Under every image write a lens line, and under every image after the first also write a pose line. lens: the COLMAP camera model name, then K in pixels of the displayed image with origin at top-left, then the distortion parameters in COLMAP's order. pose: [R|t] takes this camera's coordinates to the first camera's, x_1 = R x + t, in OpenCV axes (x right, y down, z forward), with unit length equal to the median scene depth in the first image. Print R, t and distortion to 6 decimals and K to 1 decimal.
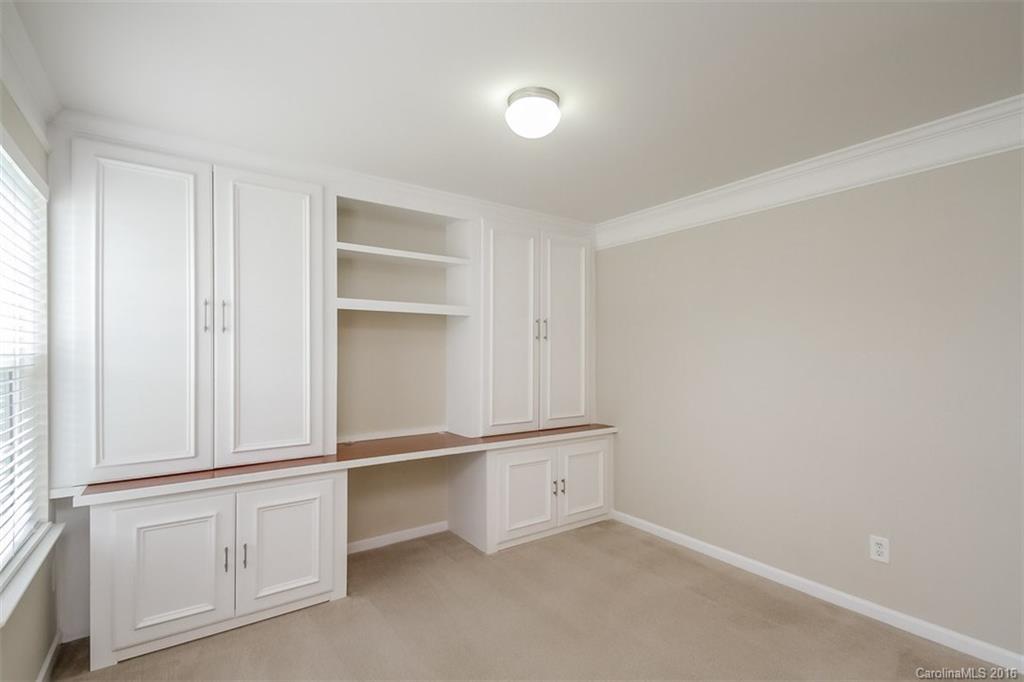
lens RADIAL K [[474.8, 0, 516.8], [0, 474.8, 355.7], [0, 0, 1]] dist [0.000767, -0.000296]
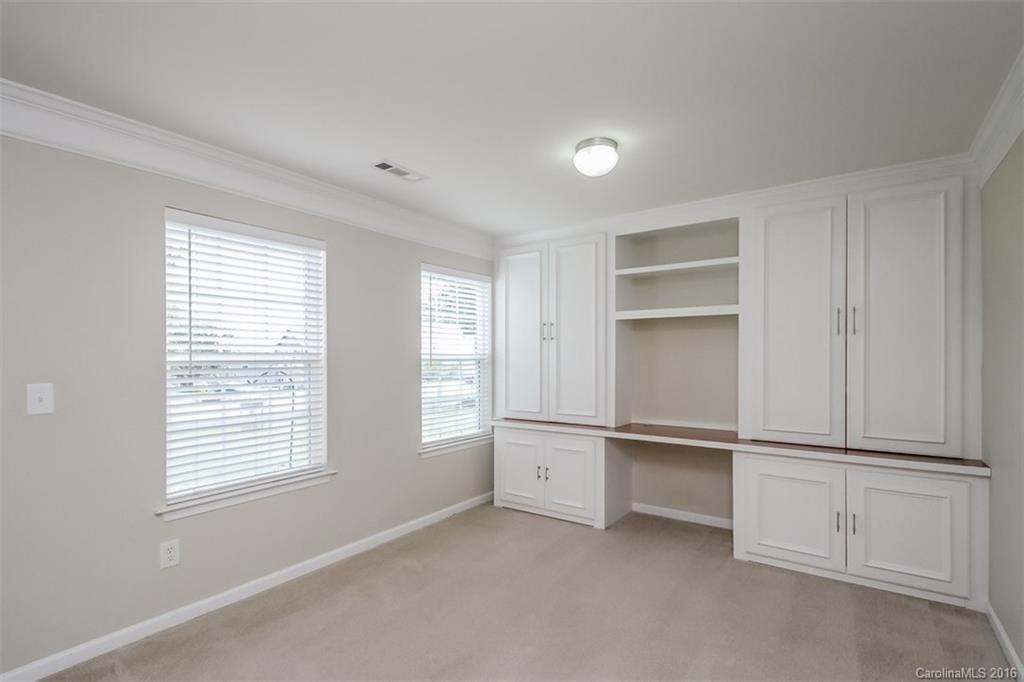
lens RADIAL K [[482.8, 0, 514.3], [0, 482.8, 362.7], [0, 0, 1]] dist [0.000591, -0.000022]
pose [[0.321110, 0.006973, -0.947016, 0.822926], [-0.002058, 0.999976, 0.006666, 0.014162], [0.947040, -0.000191, 0.321117, 0.286776]]
